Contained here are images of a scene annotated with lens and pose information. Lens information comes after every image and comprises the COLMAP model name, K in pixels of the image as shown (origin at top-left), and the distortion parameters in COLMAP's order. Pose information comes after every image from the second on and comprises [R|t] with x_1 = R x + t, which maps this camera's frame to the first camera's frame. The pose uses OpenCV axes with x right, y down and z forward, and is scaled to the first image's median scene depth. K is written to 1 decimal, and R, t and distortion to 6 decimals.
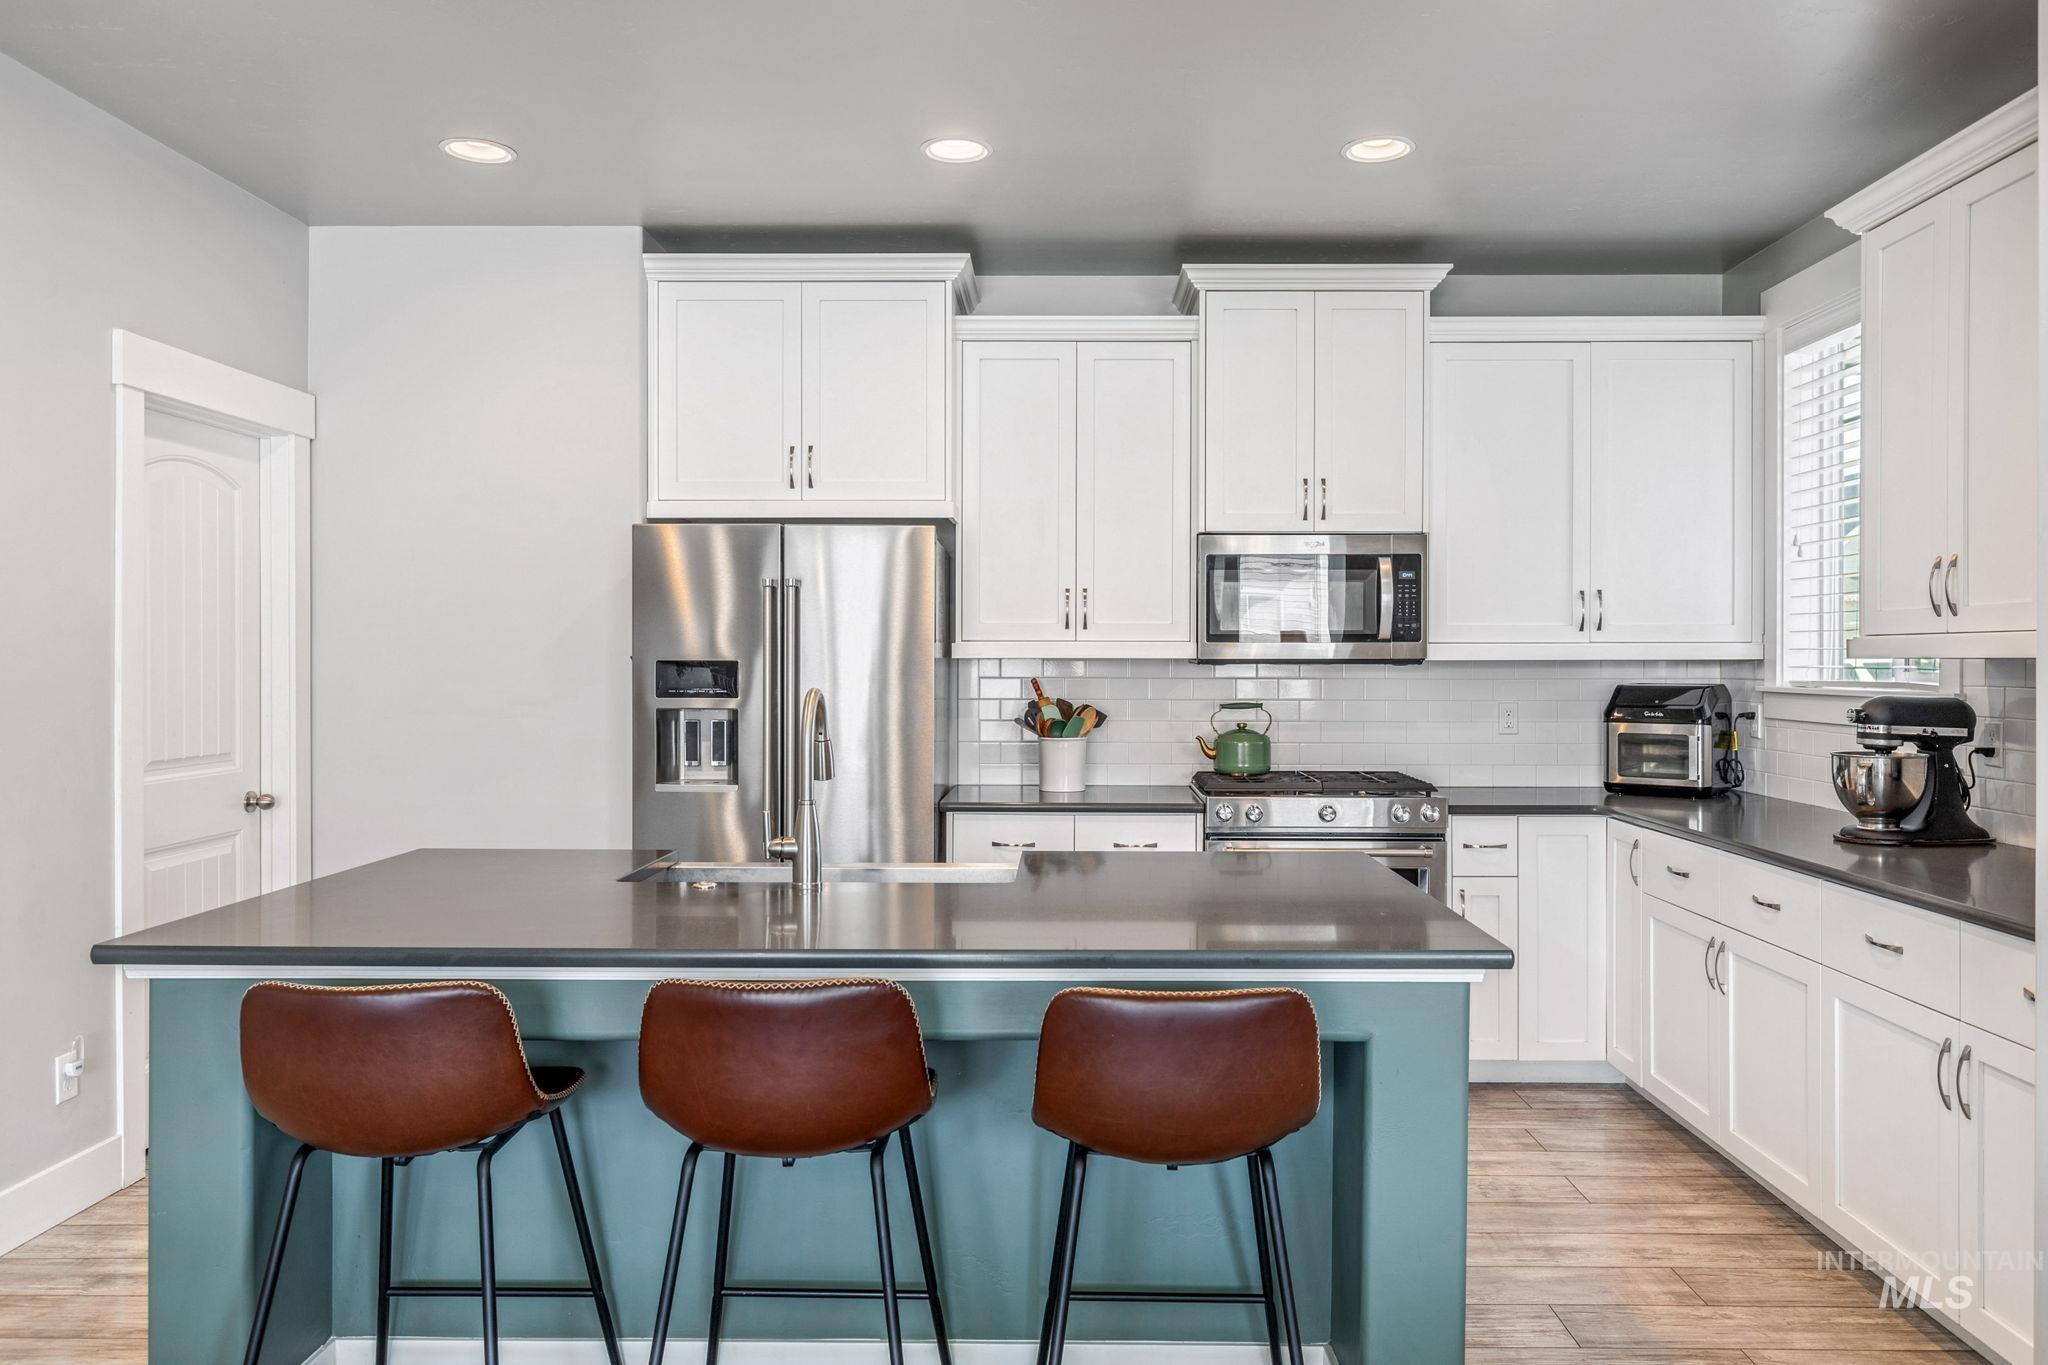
lens RADIAL K [[1538.7, 0, 1026.5], [0, 1538.7, 677.1], [0, 0, 1]] dist [-0.003260, -0.002331]
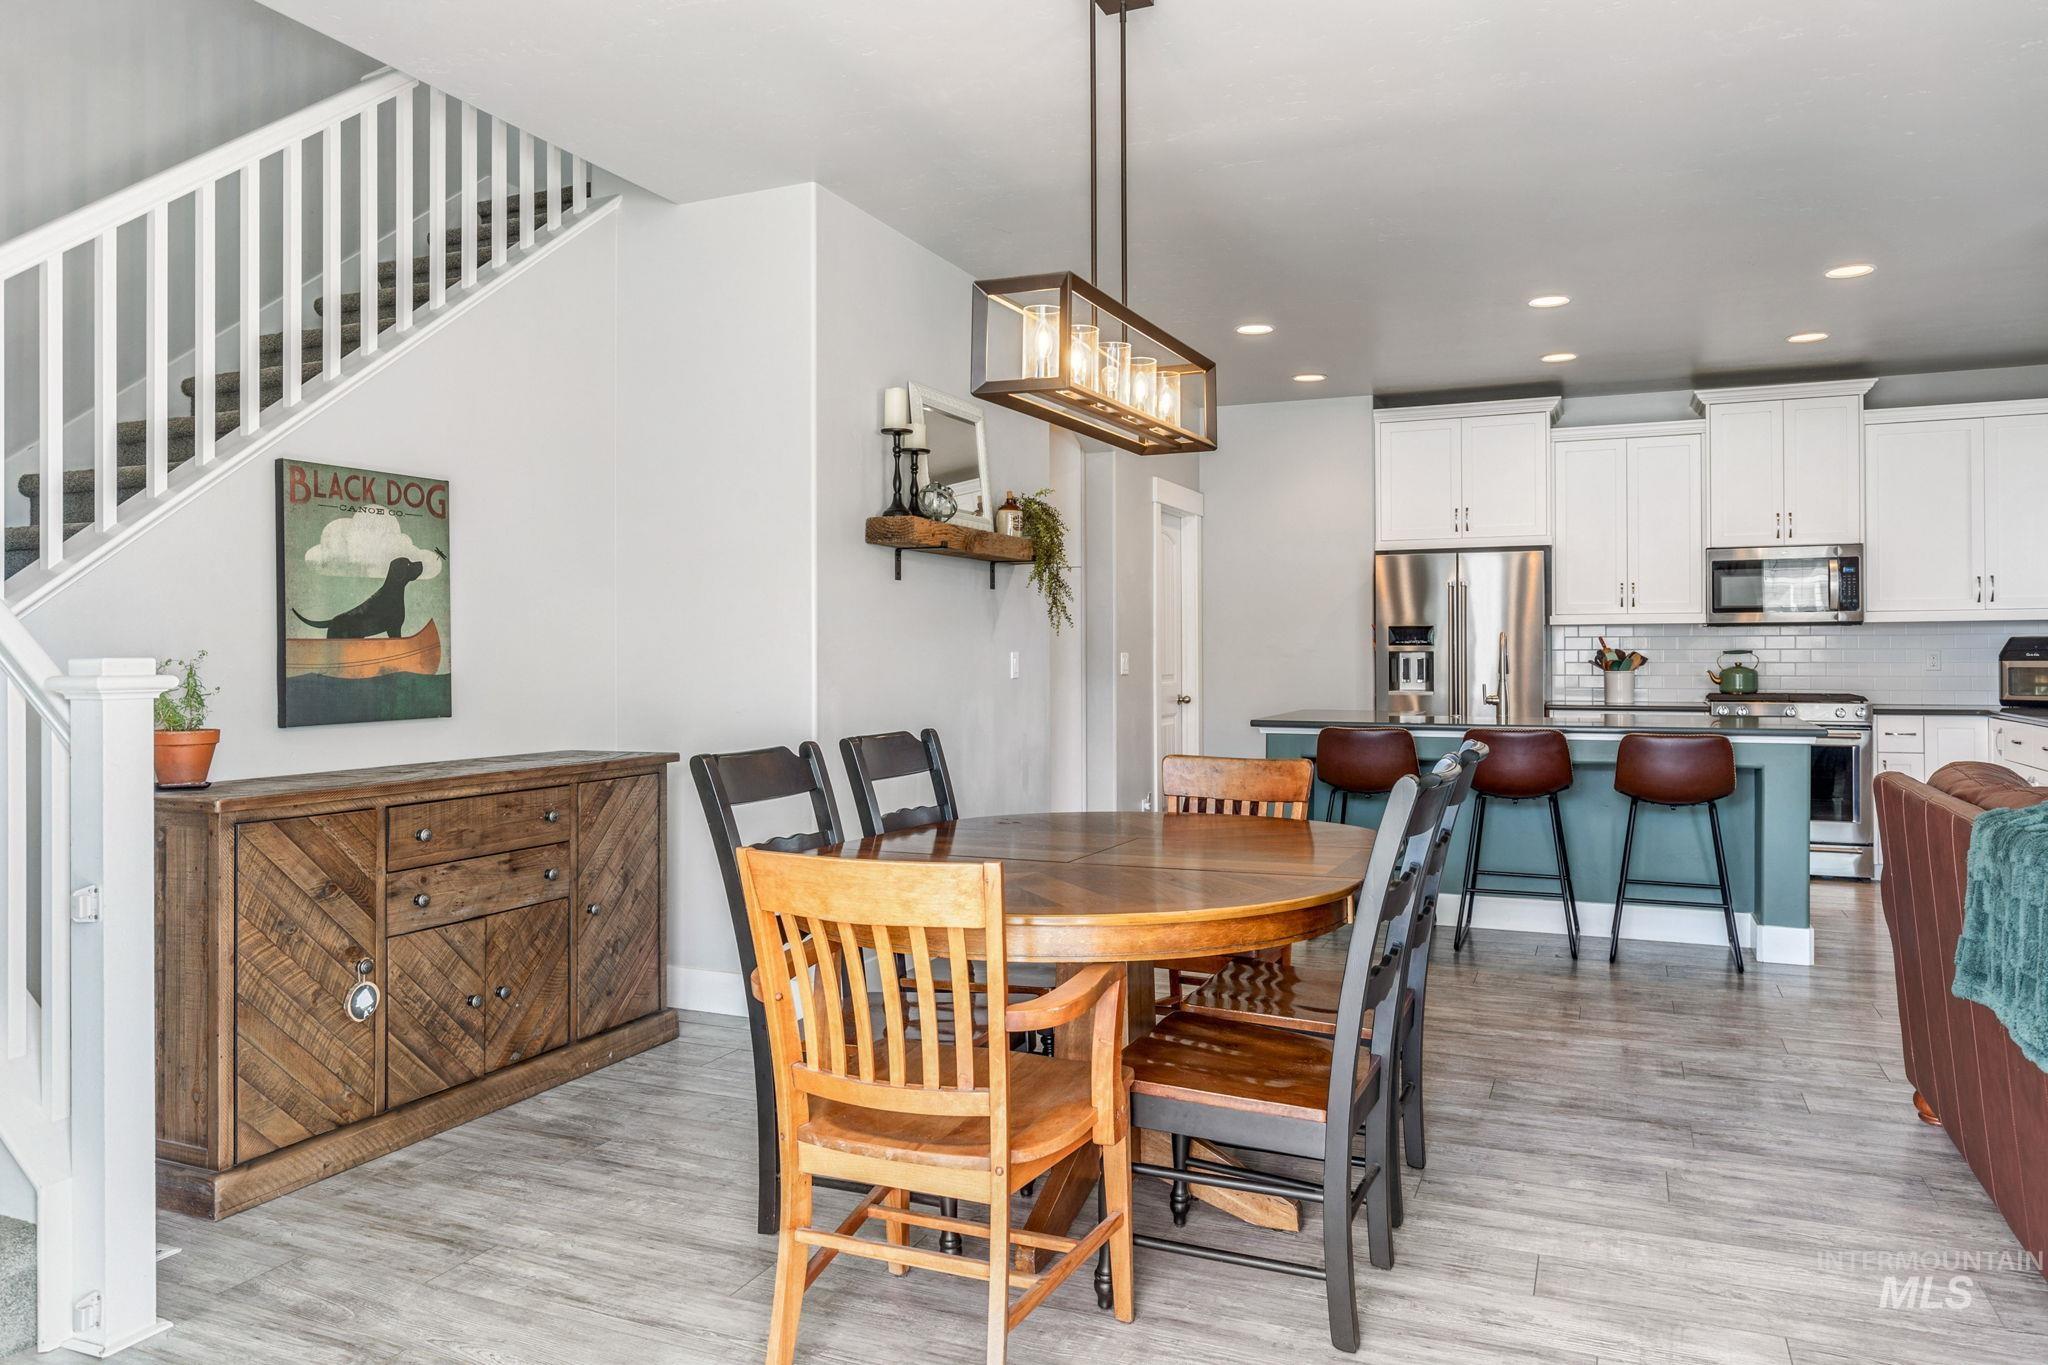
lens RADIAL K [[1419.6, 0, 1004.7], [0, 1419.6, 641.4], [0, 0, 1]] dist [-0.003443, -0.001299]
pose [[0.929441, -0.008965, -0.368861, -0.030435], [0.001888, 0.999807, -0.019543, 0.037288], [0.368965, 0.017468, 0.929279, -0.729836]]
